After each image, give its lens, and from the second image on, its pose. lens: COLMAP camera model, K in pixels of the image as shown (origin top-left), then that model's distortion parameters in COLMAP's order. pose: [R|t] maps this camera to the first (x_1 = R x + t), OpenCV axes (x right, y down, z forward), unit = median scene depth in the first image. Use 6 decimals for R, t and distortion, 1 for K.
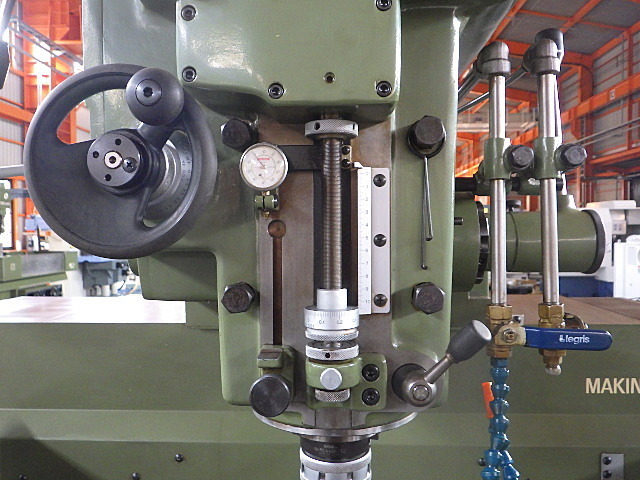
lens RADIAL K [[526.2, 0, 320.6], [0, 526.2, 245.0], [0, 0, 1]] dist [-0.004342, 0.002986]
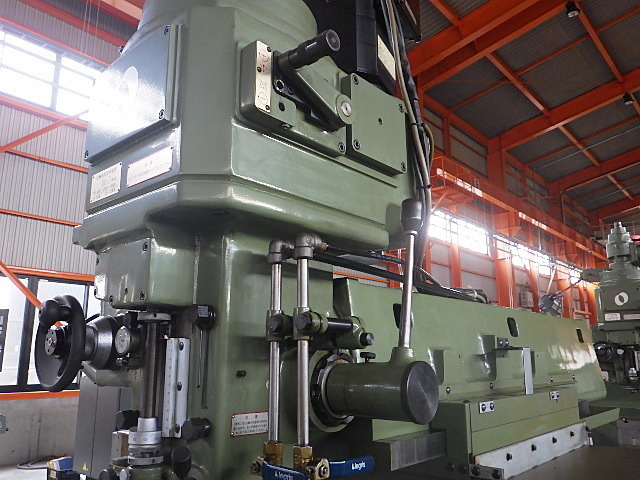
lens RADIAL K [[526.2, 0, 320.6], [0, 526.2, 245.0], [0, 0, 1]] dist [-0.004342, 0.002986]
pose [[0.784480, -0.129187, -0.606550, 1.335025], [-0.016403, 0.973398, -0.228535, -0.063068], [0.619938, 0.189230, 0.761491, 0.021410]]
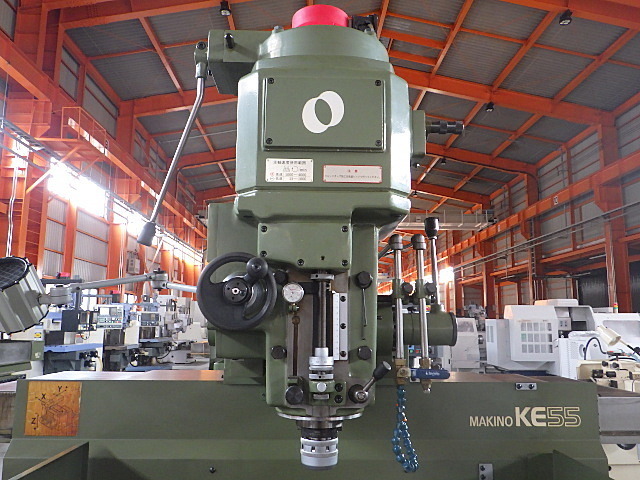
lens RADIAL K [[526.2, 0, 320.6], [0, 526.2, 245.0], [0, 0, 1]] dist [-0.004342, 0.002986]
pose [[0.997371, 0.023077, 0.068697, -0.133855], [-0.010688, 0.984417, -0.175525, 0.042758], [-0.071677, 0.174329, 0.982075, -1.159861]]
